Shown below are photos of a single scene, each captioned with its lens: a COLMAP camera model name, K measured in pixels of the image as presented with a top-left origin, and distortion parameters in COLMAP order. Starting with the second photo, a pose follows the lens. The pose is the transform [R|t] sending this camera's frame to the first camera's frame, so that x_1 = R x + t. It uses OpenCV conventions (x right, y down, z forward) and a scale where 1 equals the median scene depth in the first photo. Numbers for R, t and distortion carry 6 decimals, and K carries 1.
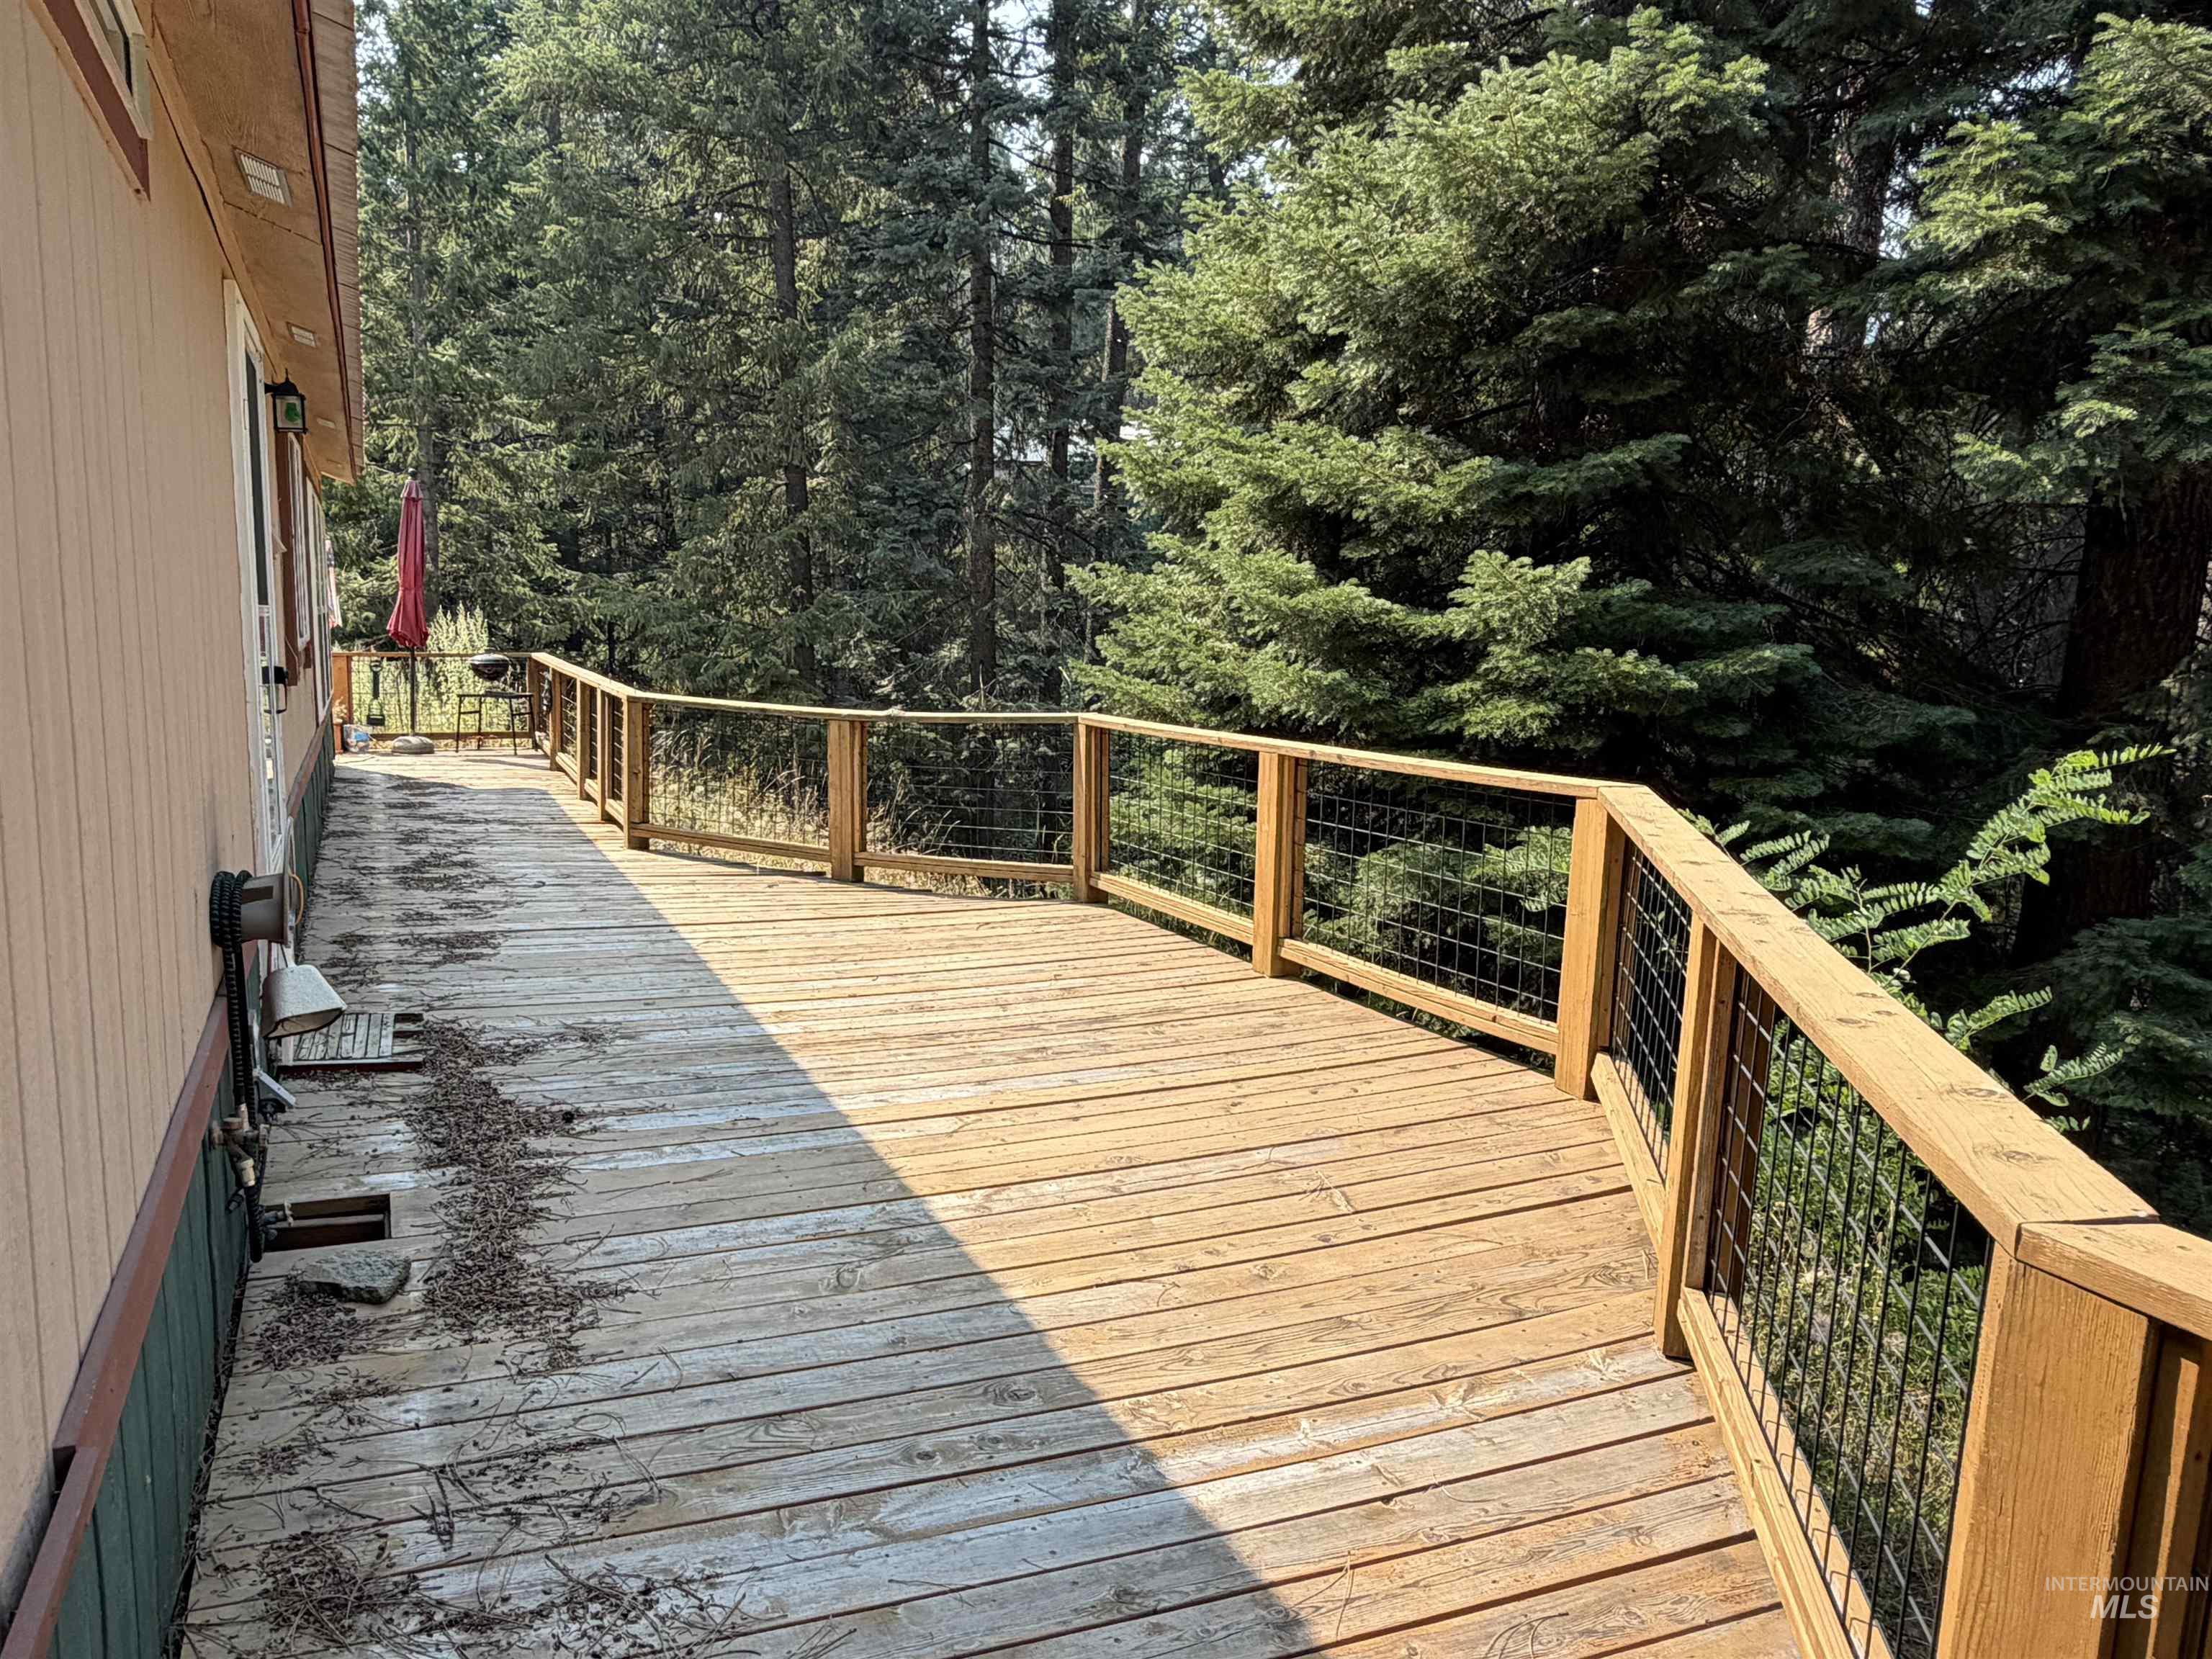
lens RADIAL K [[1680.0, 0, 1095.7], [0, 1680.0, 834.4], [0, 0, 1]] dist [0.003844, -0.001257]
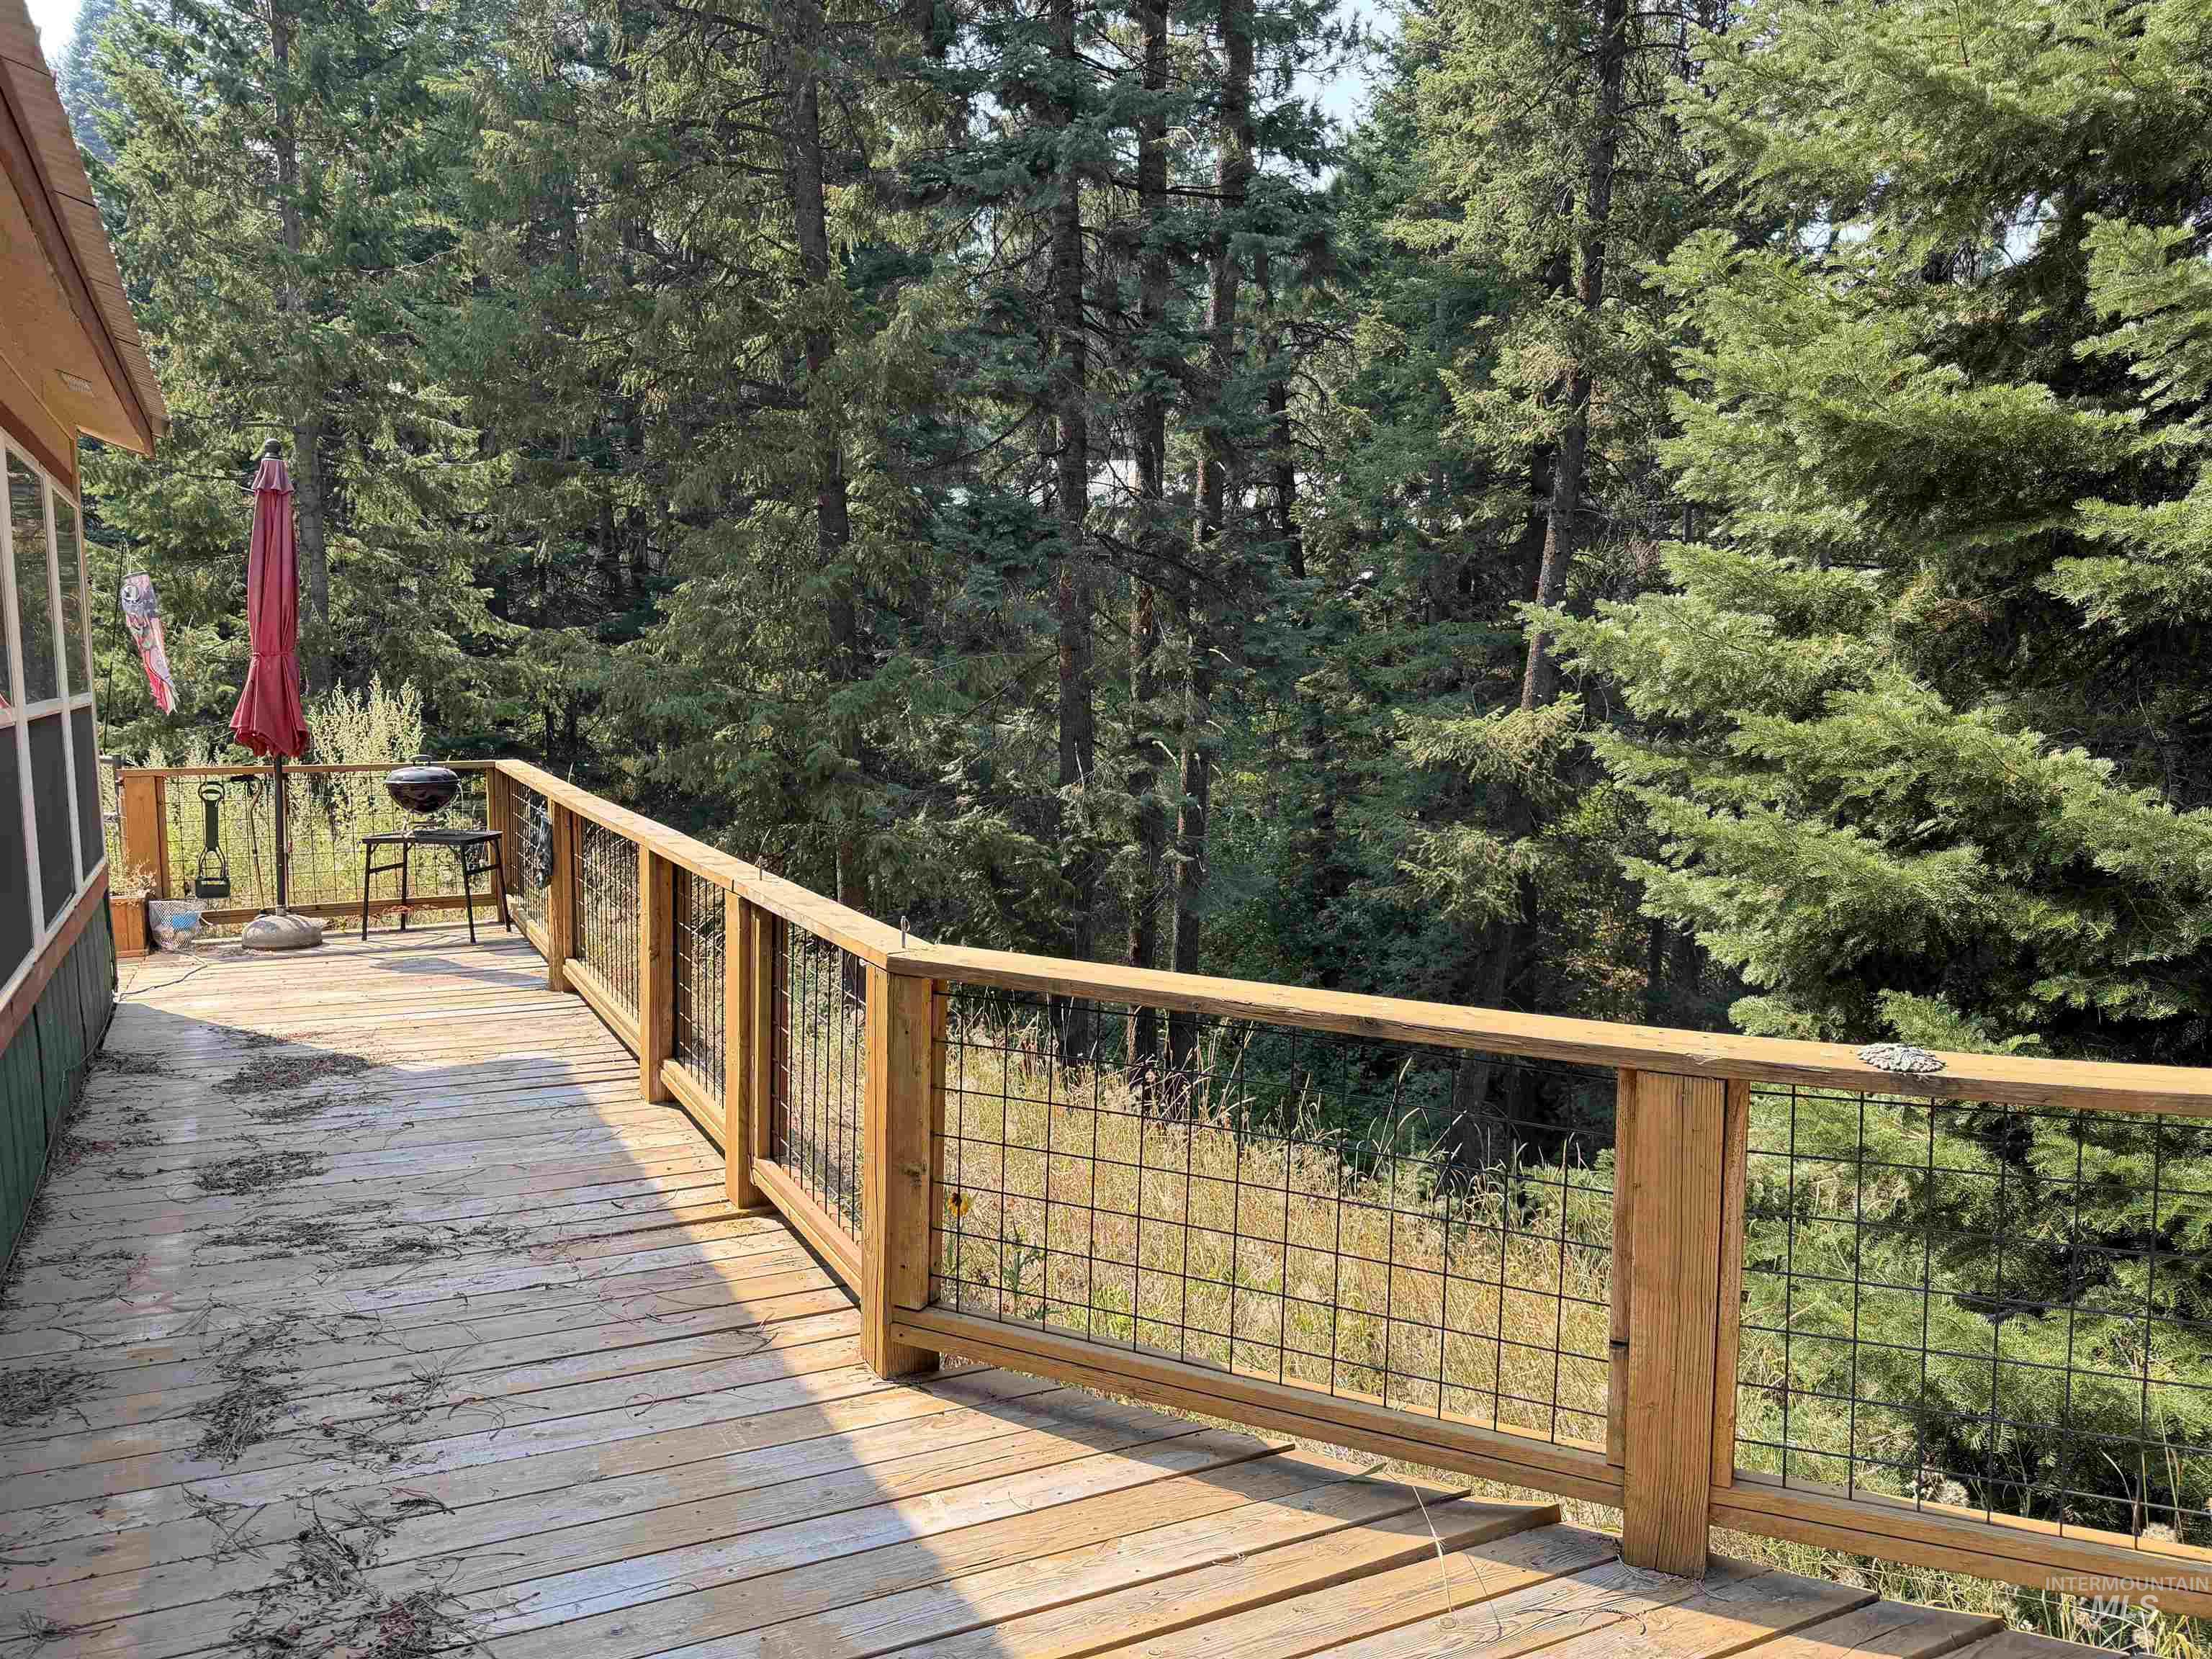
lens RADIAL K [[1552.2, 0, 1118.2], [0, 1552.2, 826.4], [0, 0, 1]] dist [0.010505, -0.002784]
pose [[0.995245, -0.022880, 0.094678, -0.174919], [0.025320, 0.999375, -0.024652, -0.067341], [-0.094055, 0.026932, 0.995203, 0.450220]]
